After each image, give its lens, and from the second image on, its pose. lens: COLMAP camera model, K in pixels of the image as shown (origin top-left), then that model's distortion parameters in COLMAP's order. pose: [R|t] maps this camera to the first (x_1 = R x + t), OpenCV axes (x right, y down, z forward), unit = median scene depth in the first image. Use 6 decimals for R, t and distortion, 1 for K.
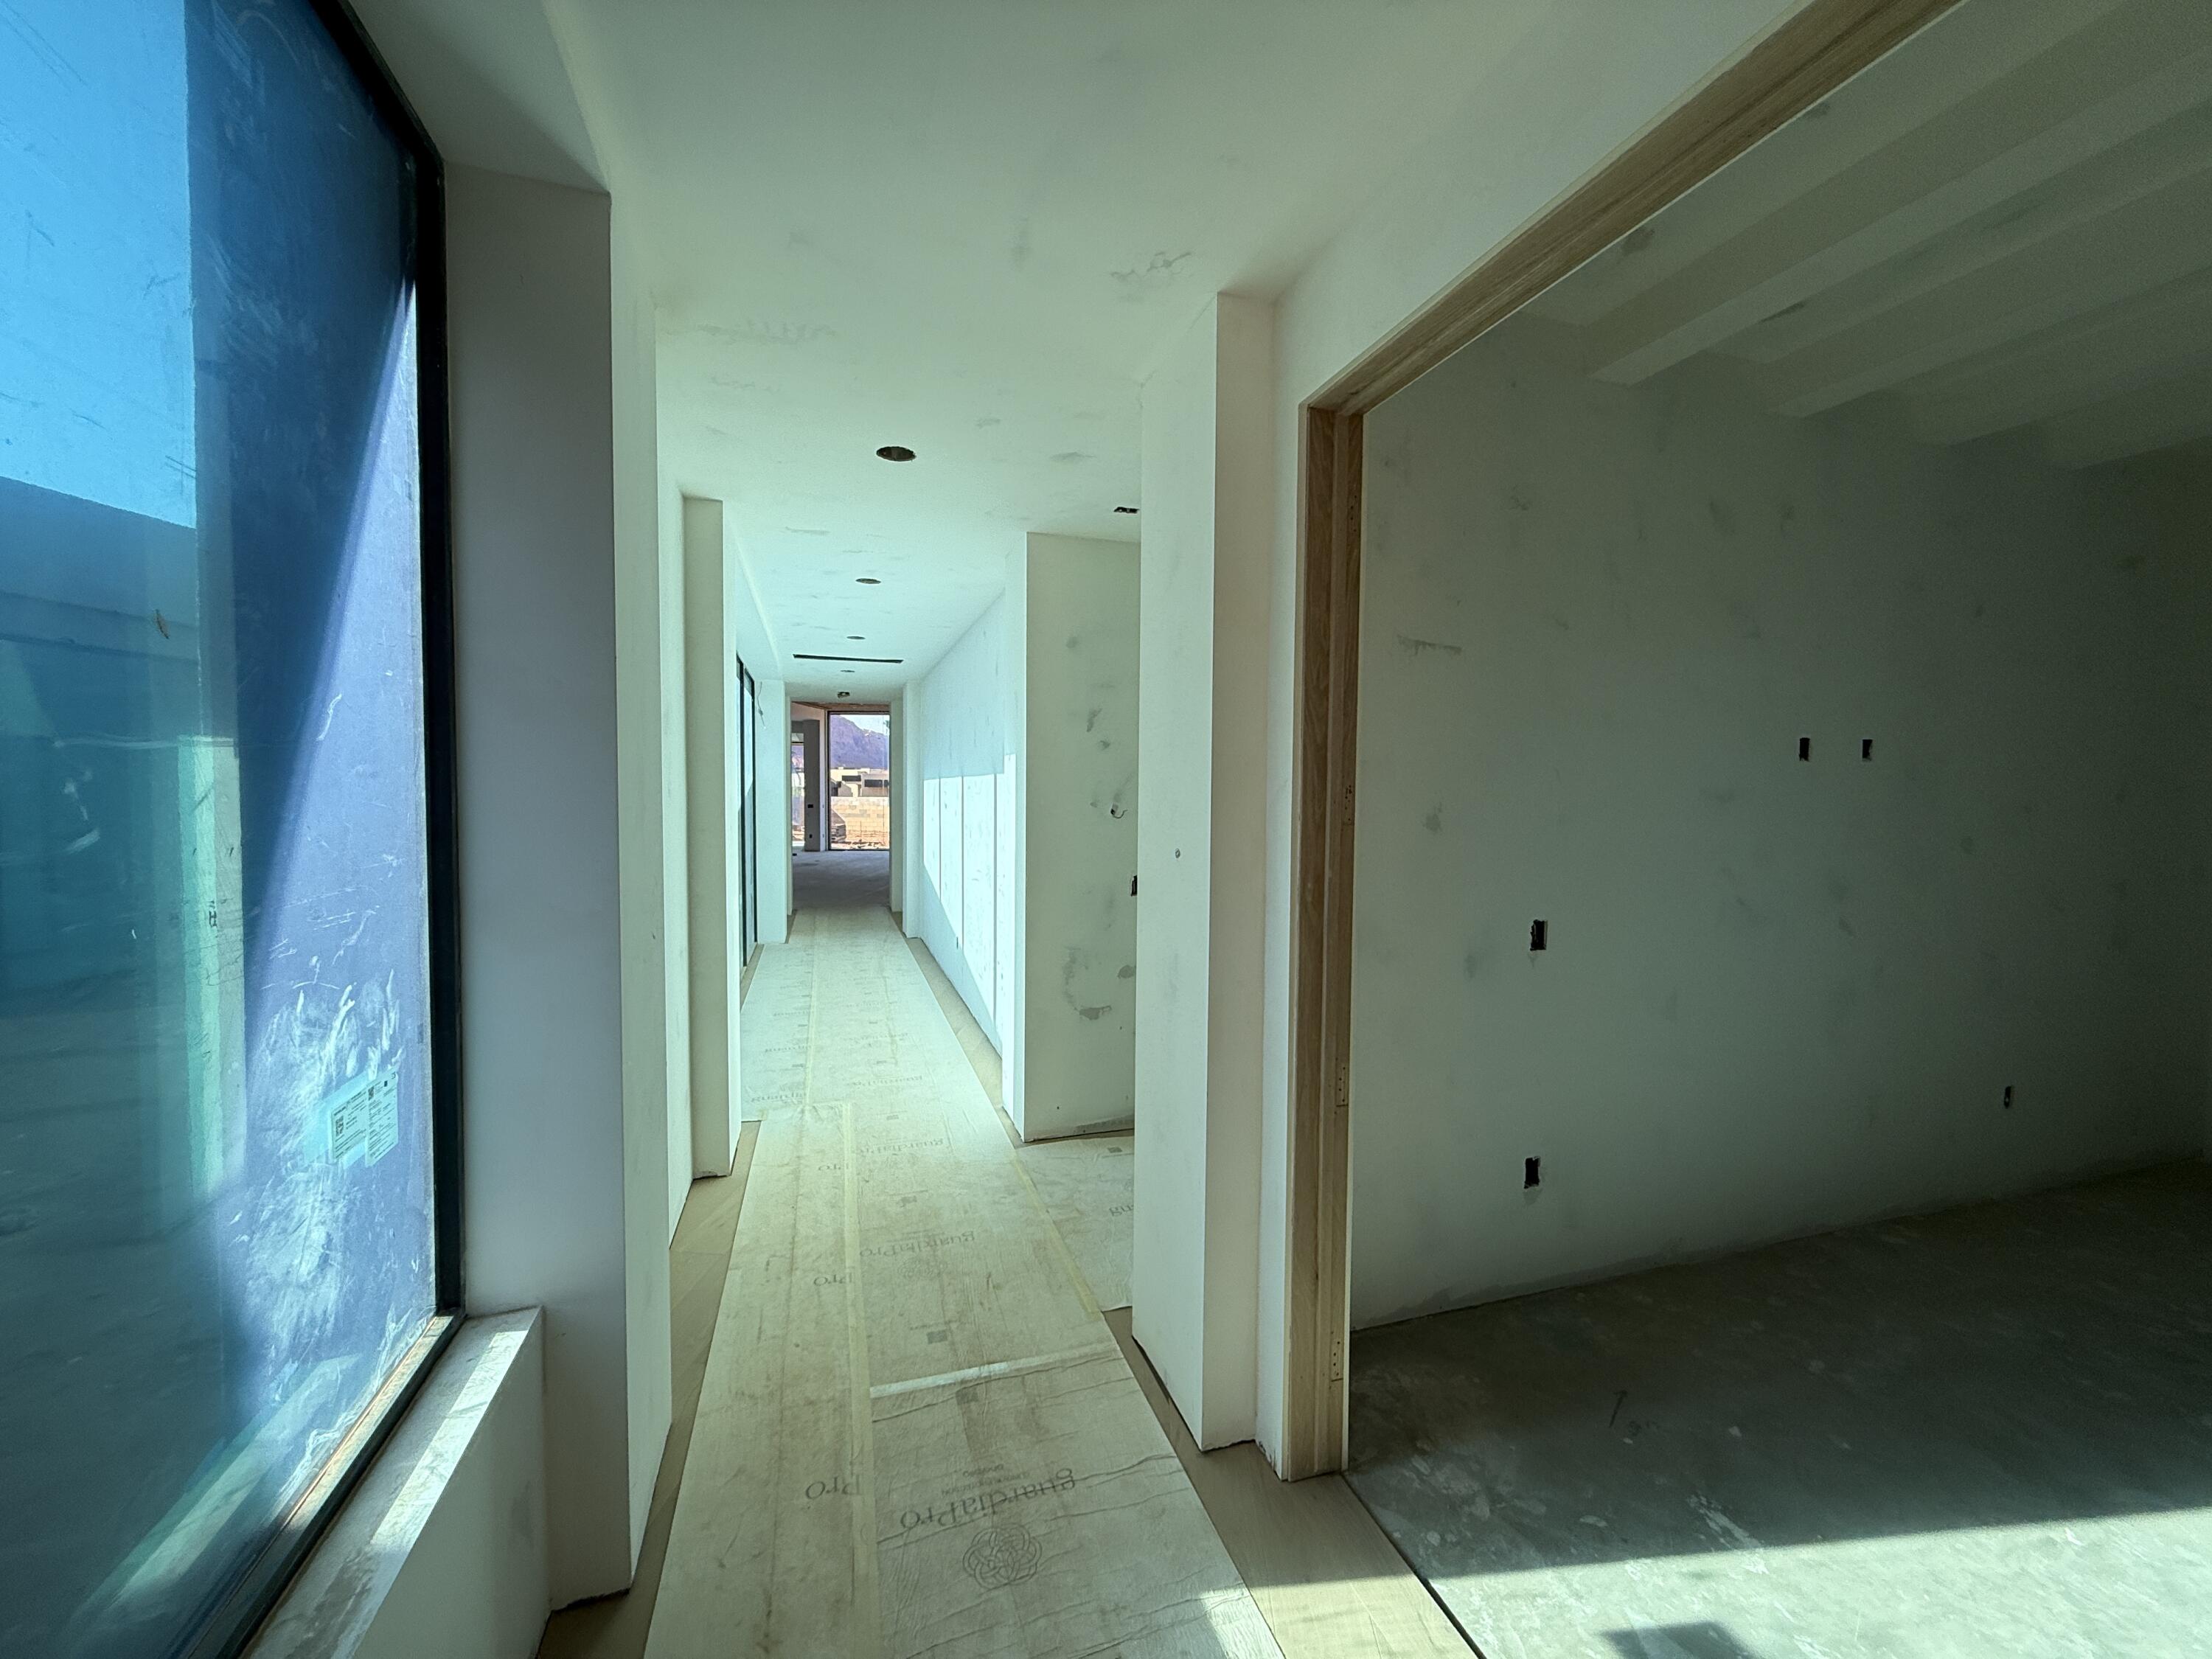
lens RADIAL K [[885.3, 0, 1106.0], [0, 885.3, 829.5], [0, 0, 1]] dist [0.000863, 0.000185]
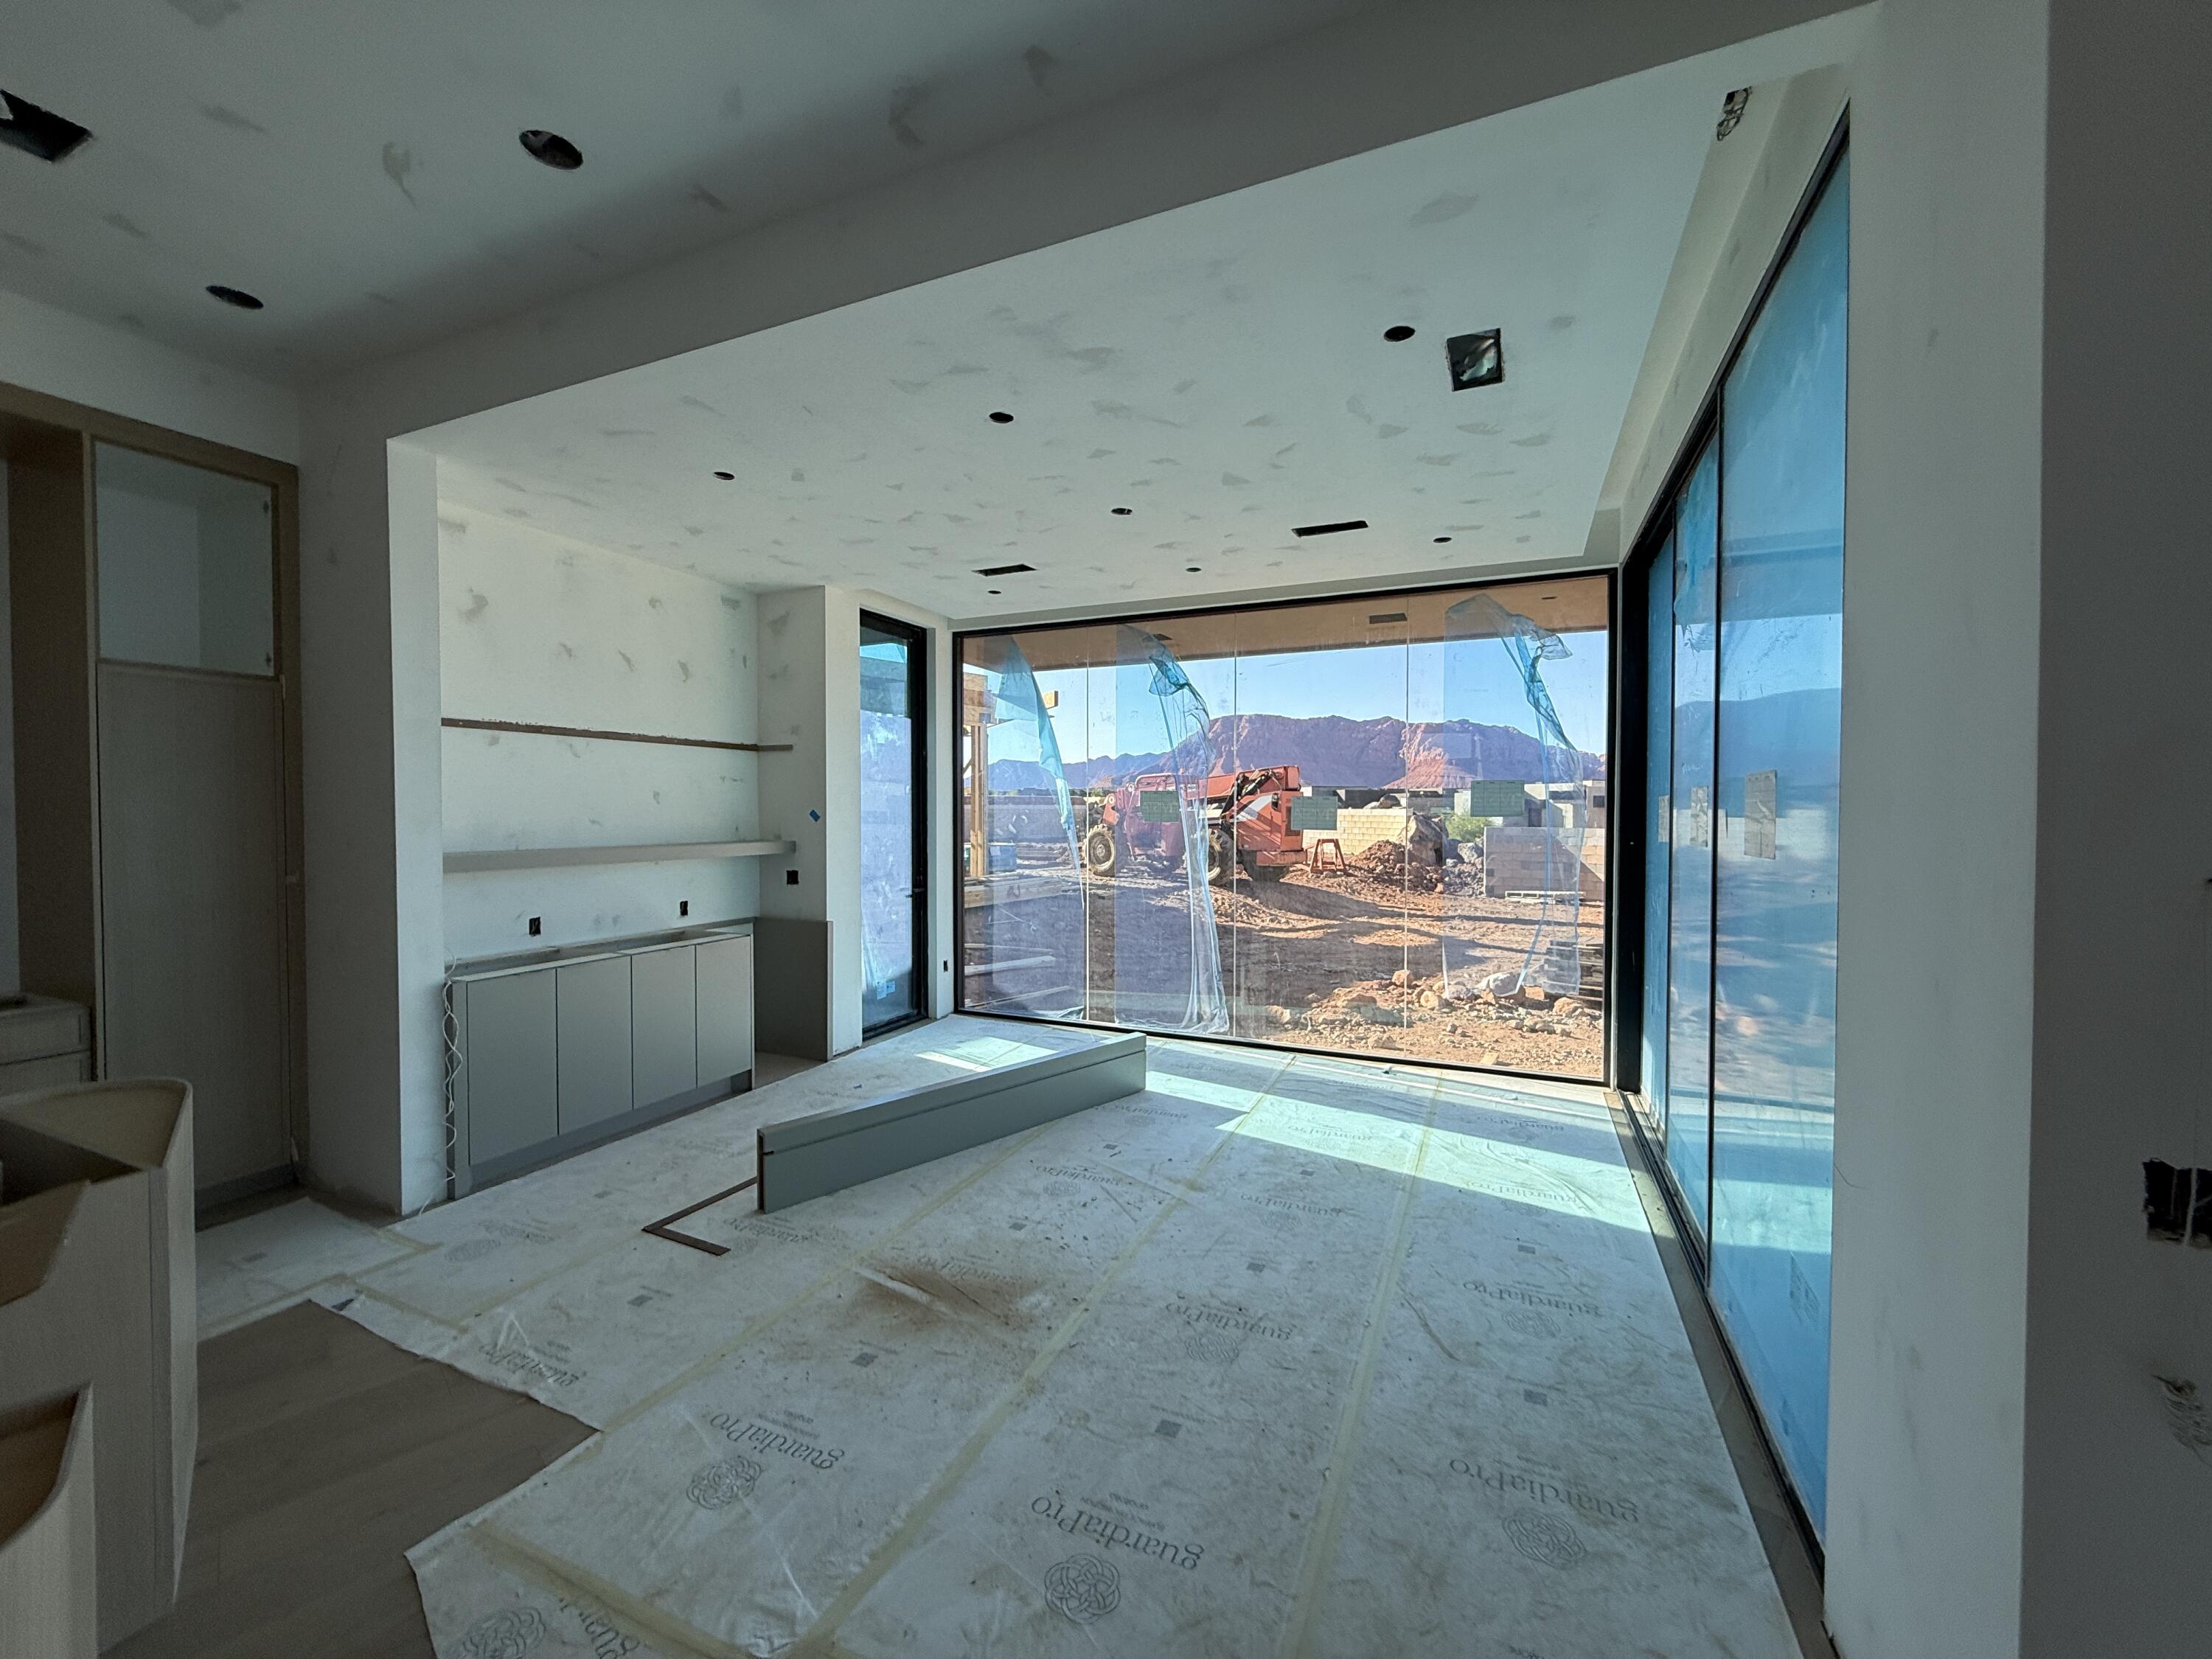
lens RADIAL K [[885.3, 0, 1106.0], [0, 885.3, 829.5], [0, 0, 1]] dist [0.000863, 0.000185]
pose [[0.746251, 0.005657, -0.665641, -0.253012], [-0.022610, 0.999602, -0.016852, -0.031741], [0.665281, 0.027626, 0.746082, 0.677152]]
